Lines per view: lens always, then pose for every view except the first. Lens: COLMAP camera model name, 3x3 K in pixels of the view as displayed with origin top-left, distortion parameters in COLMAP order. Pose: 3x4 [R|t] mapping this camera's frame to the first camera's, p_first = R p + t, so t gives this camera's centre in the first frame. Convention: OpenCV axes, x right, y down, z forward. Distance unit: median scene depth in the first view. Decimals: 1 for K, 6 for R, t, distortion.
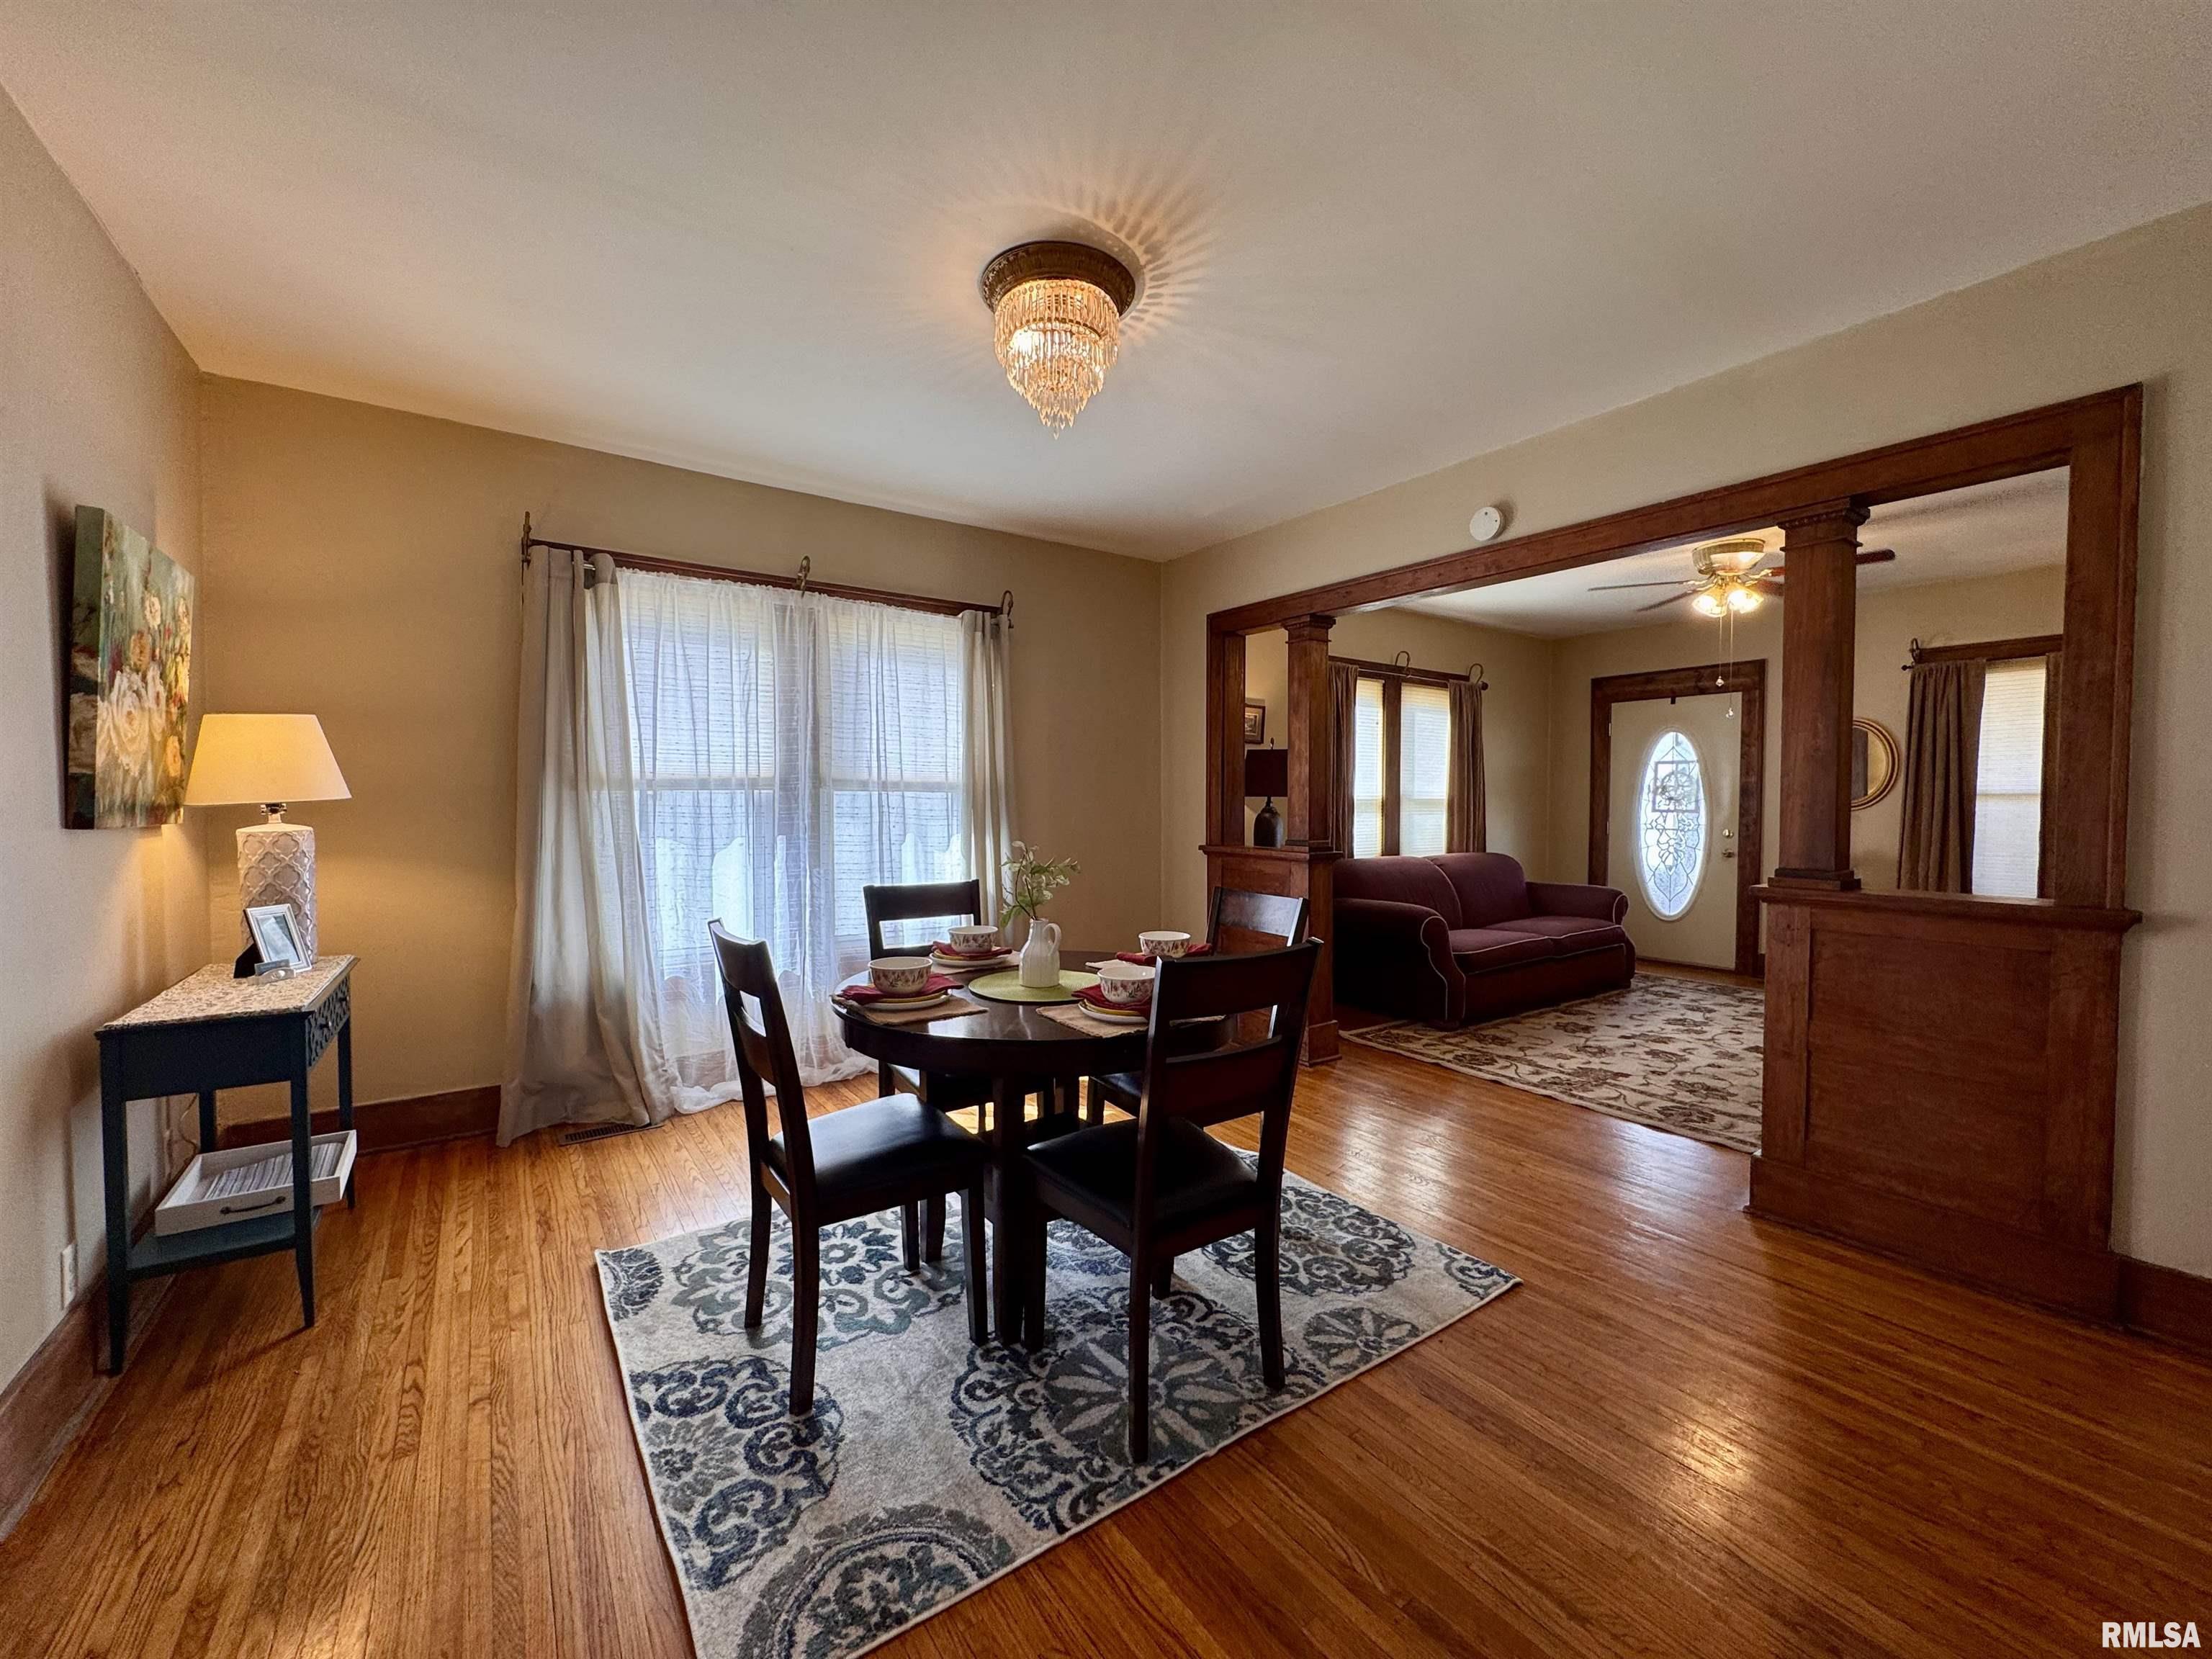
lens RADIAL K [[881.3, 0, 1107.2], [0, 881.3, 824.3], [0, 0, 1]] dist [-0.003343, 0.000607]
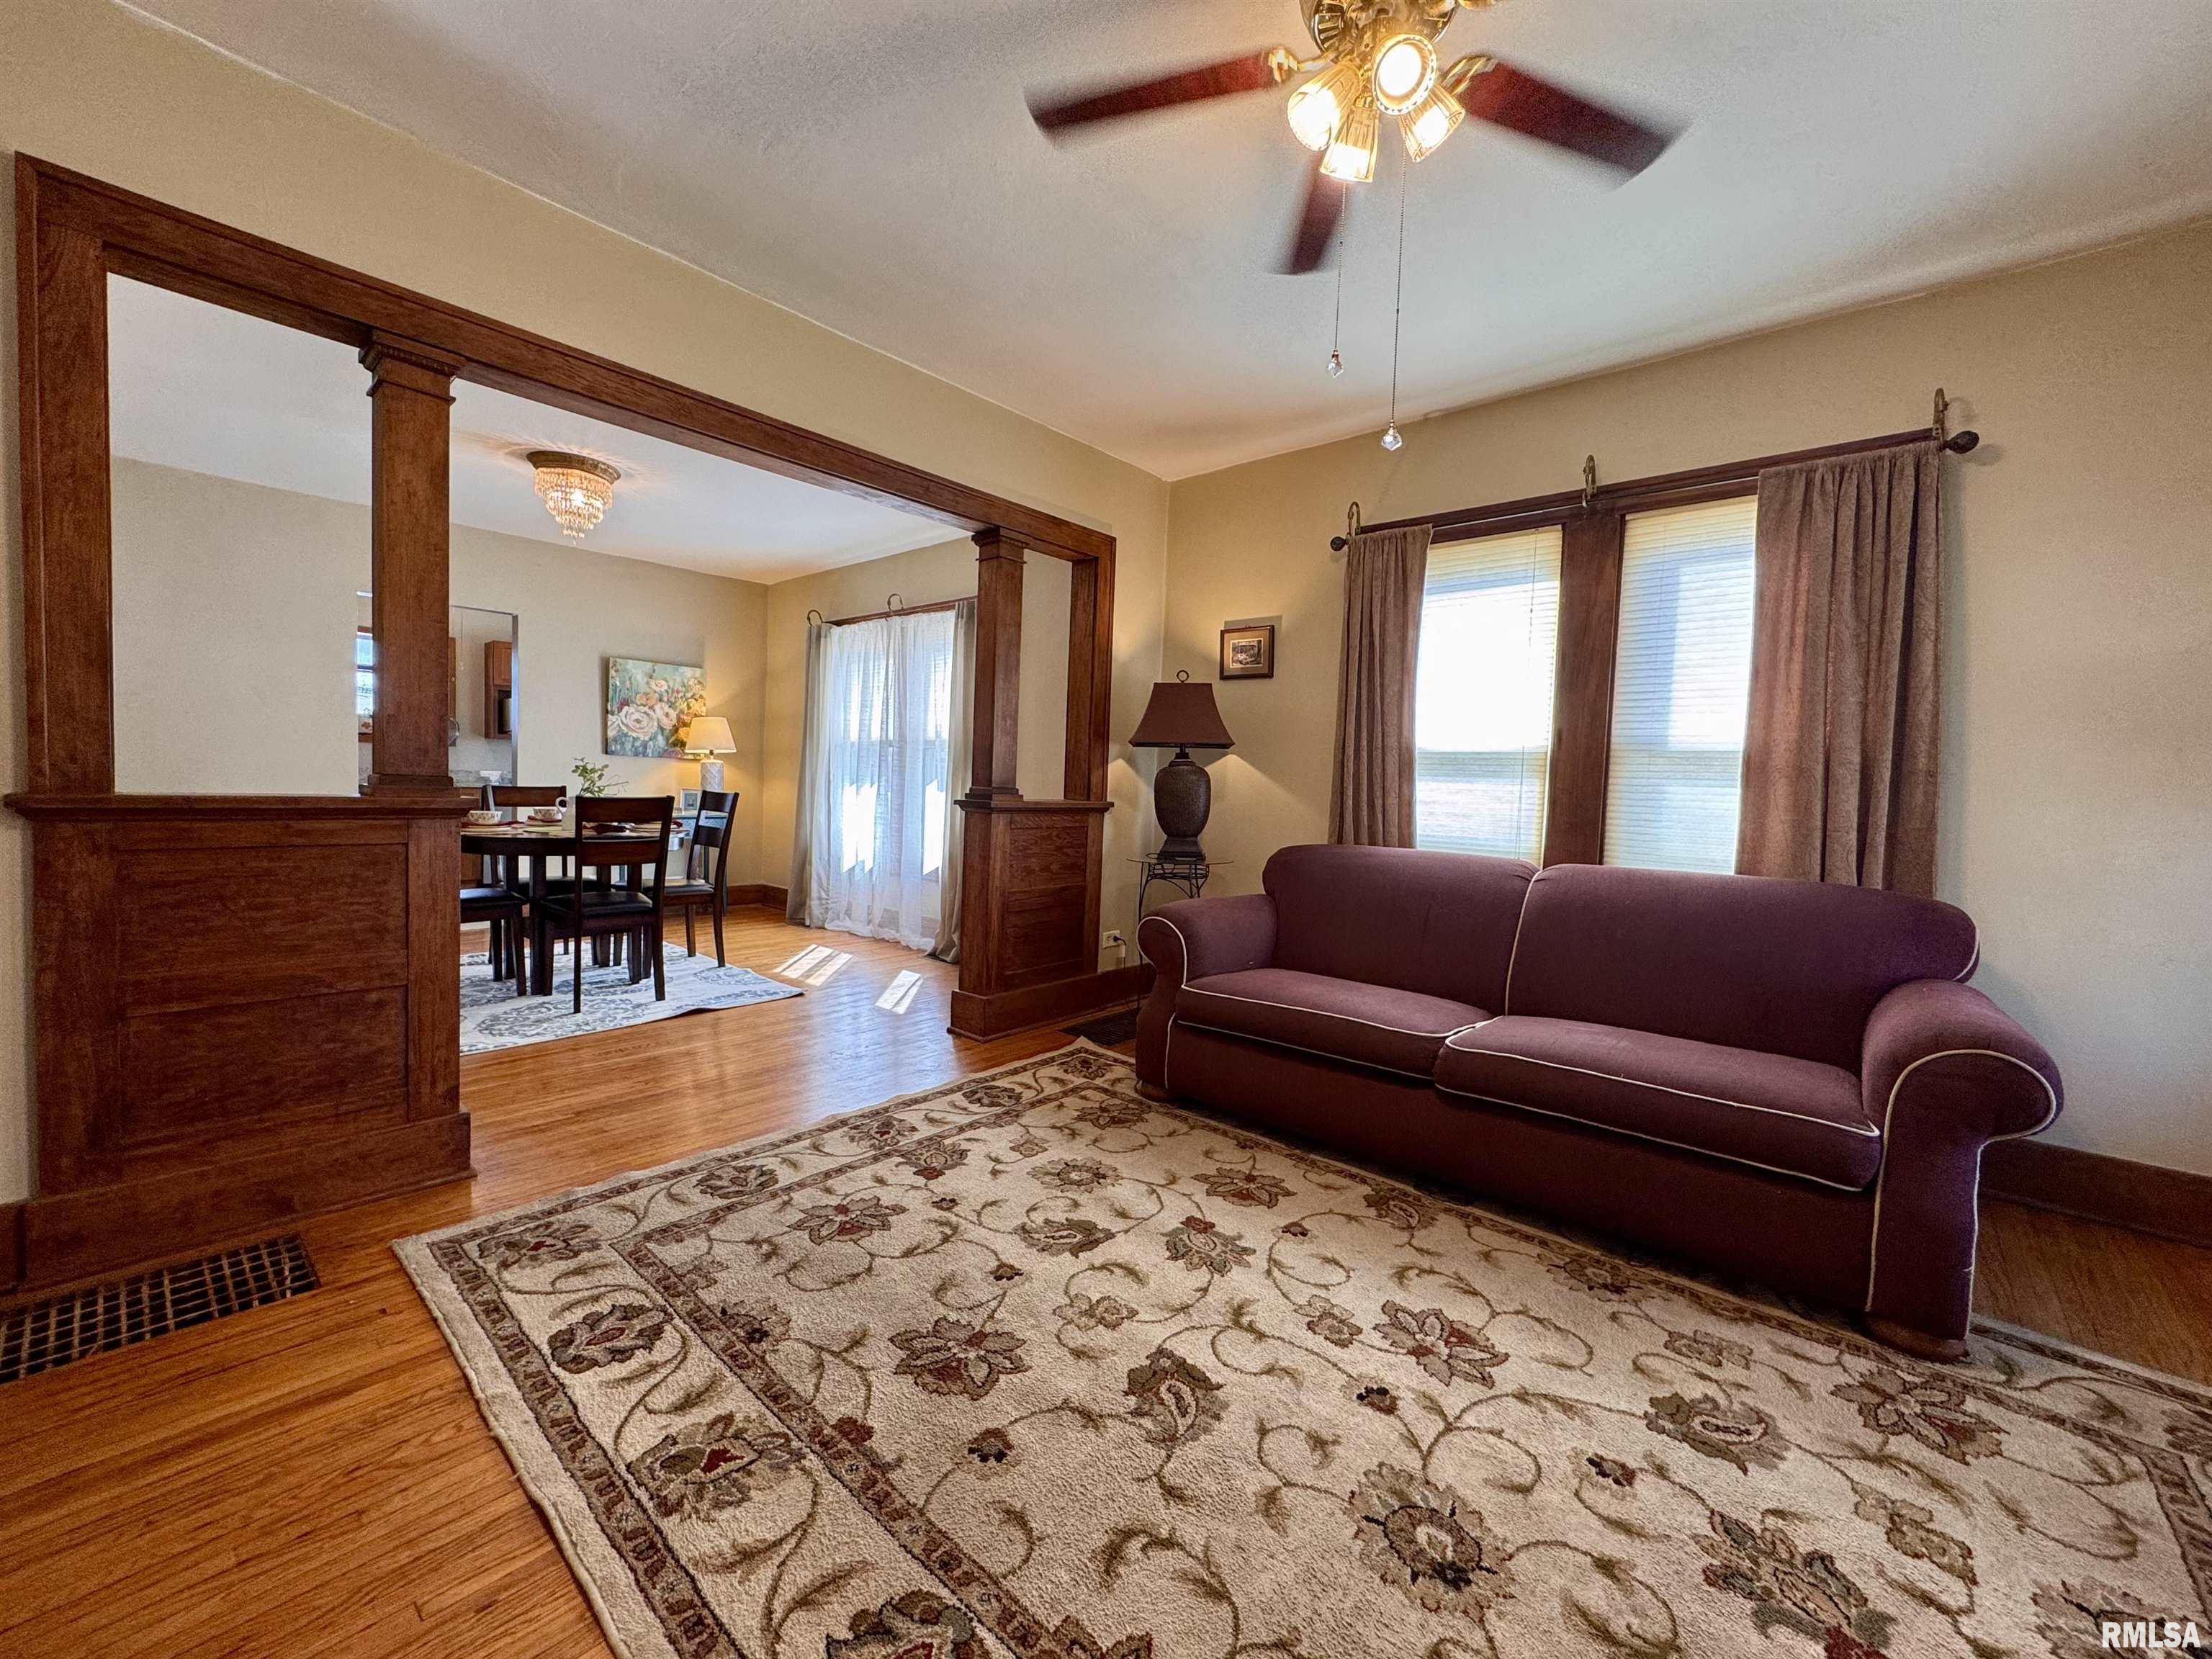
lens RADIAL K [[881.3, 0, 1103.6], [0, 881.3, 827.5], [0, 0, 1]] dist [-0.003343, 0.000607]
pose [[0.231903, 0.052649, -0.971313, 1.213079], [-0.059716, 0.997421, 0.039807, 0.017387], [0.970904, 0.048772, 0.234449, 0.983582]]
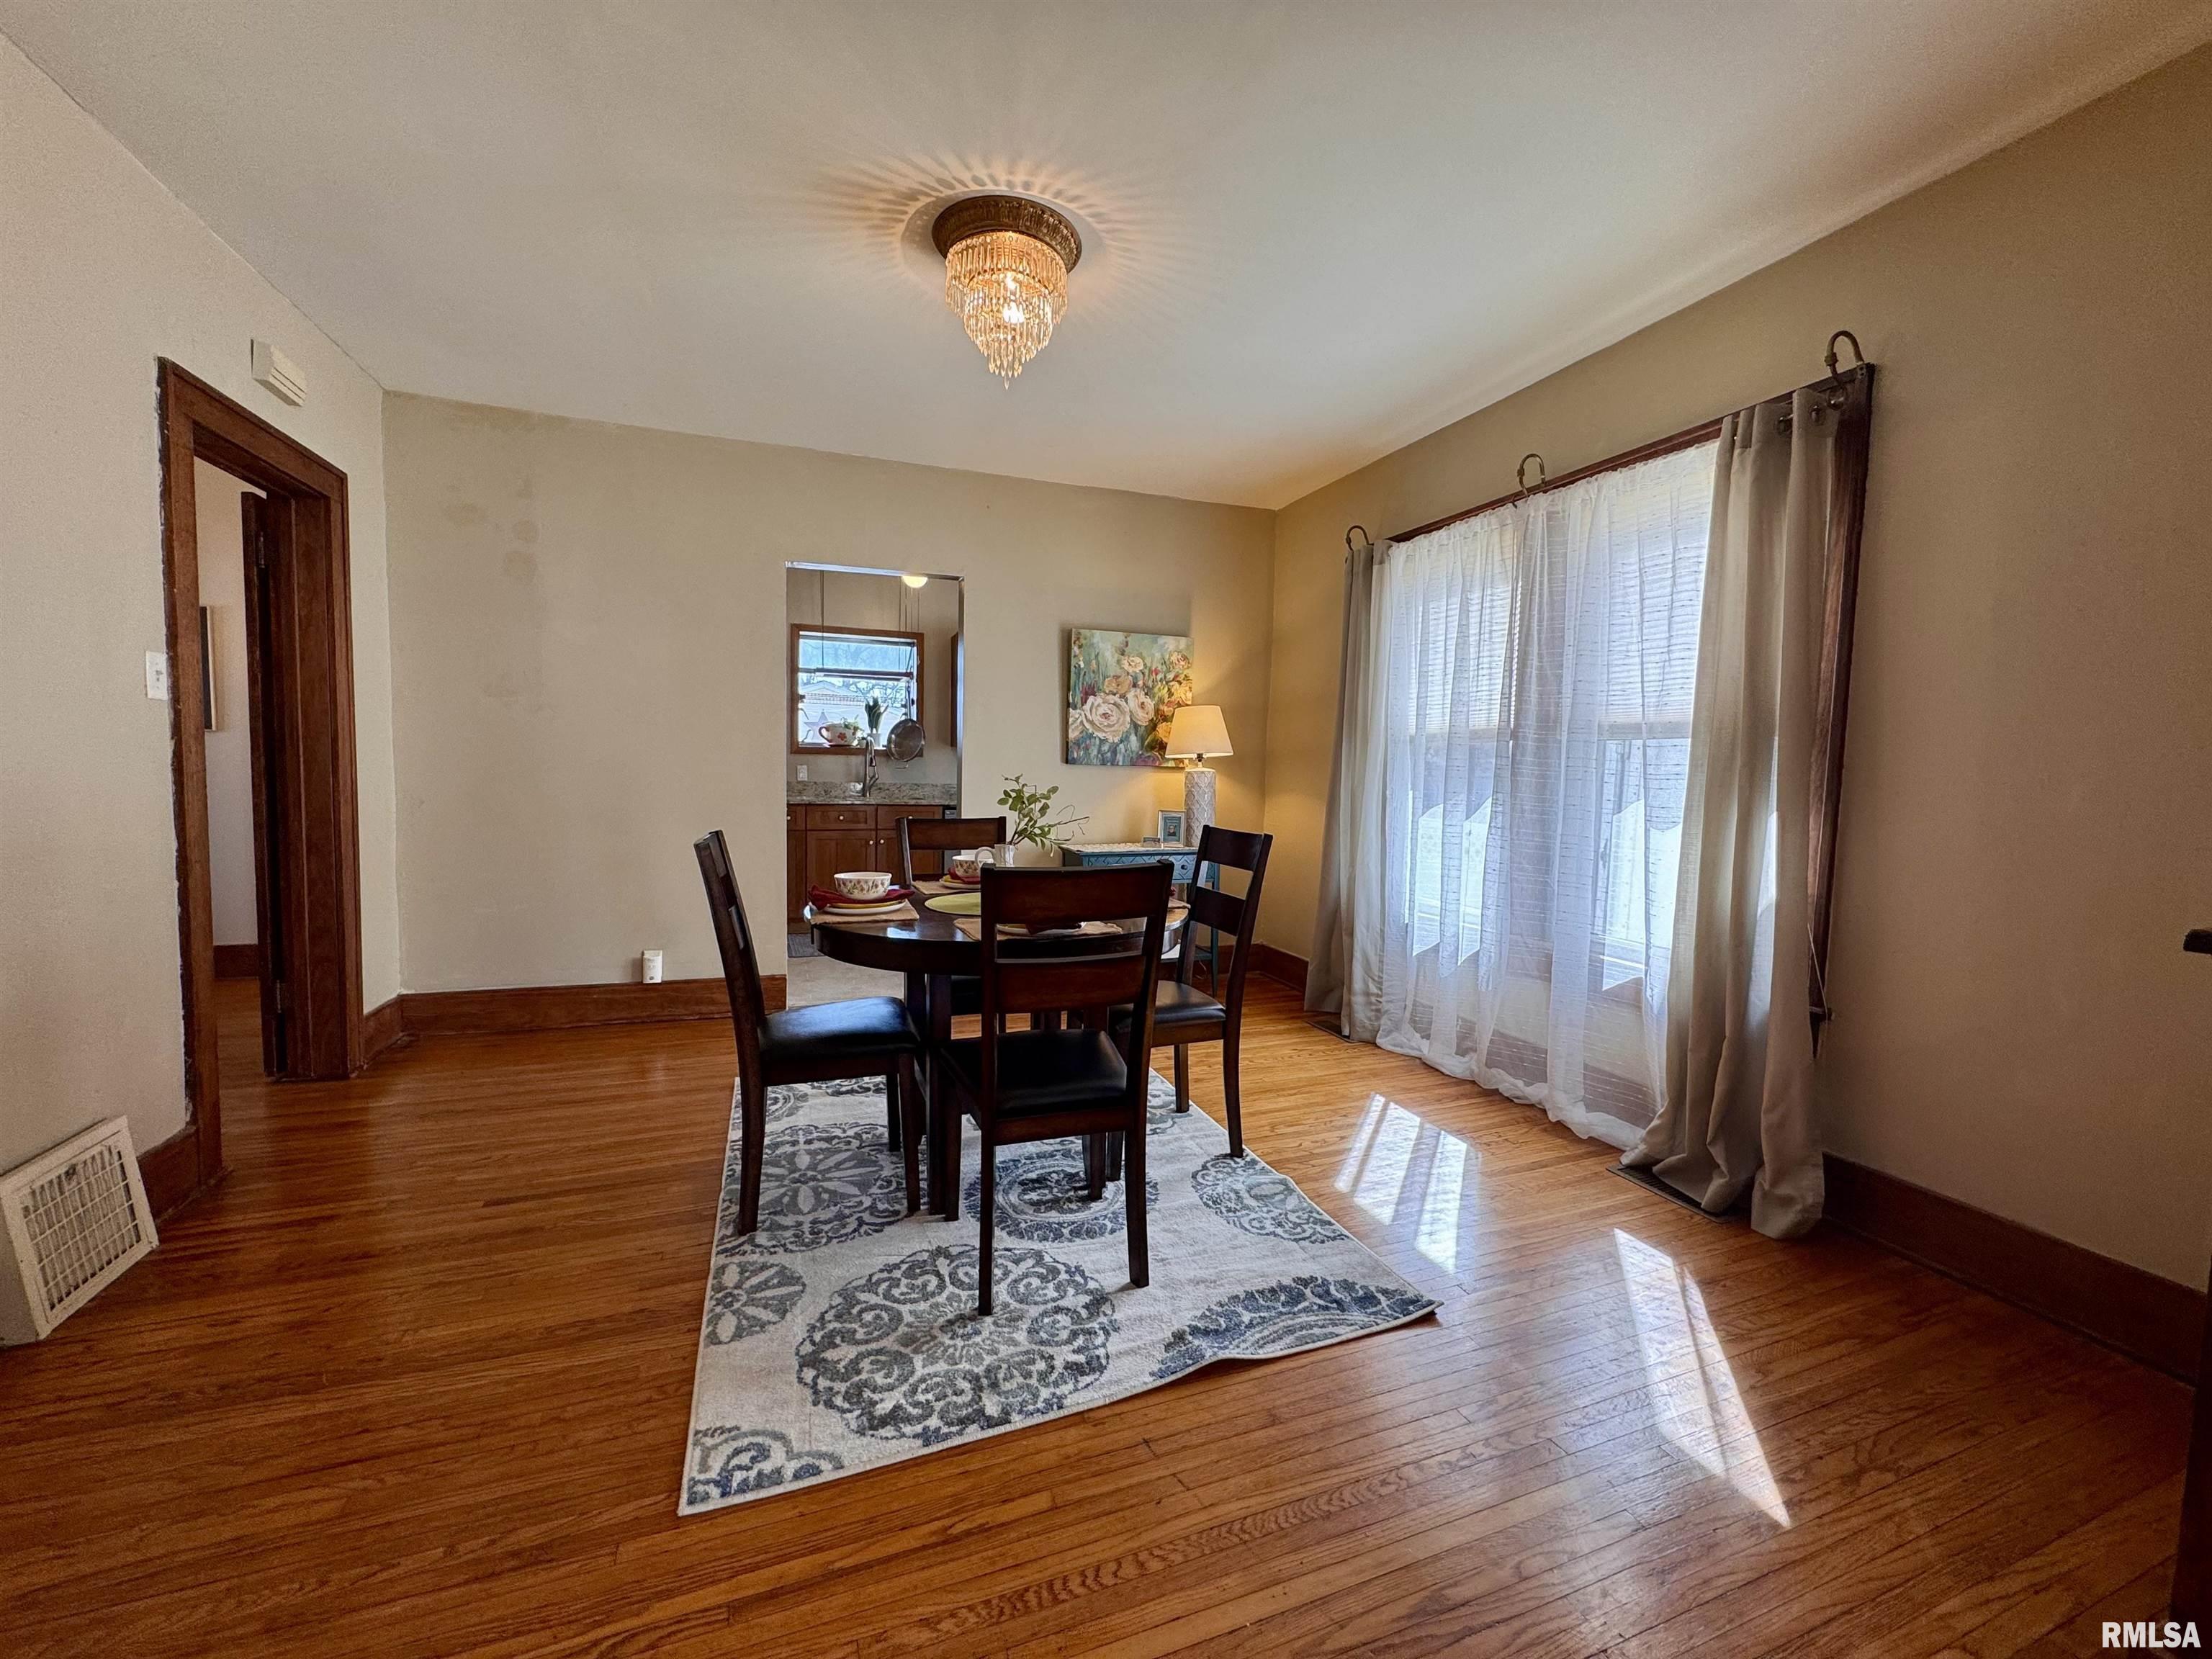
lens RADIAL K [[881.3, 0, 1100.3], [0, 881.3, 824.1], [0, 0, 1]] dist [-0.003343, 0.000607]
pose [[-0.255275, 0.052654, -0.965434, 0.552682], [-0.045245, 0.996772, 0.066327, 0.002815], [0.965809, 0.060612, -0.252069, 0.813806]]
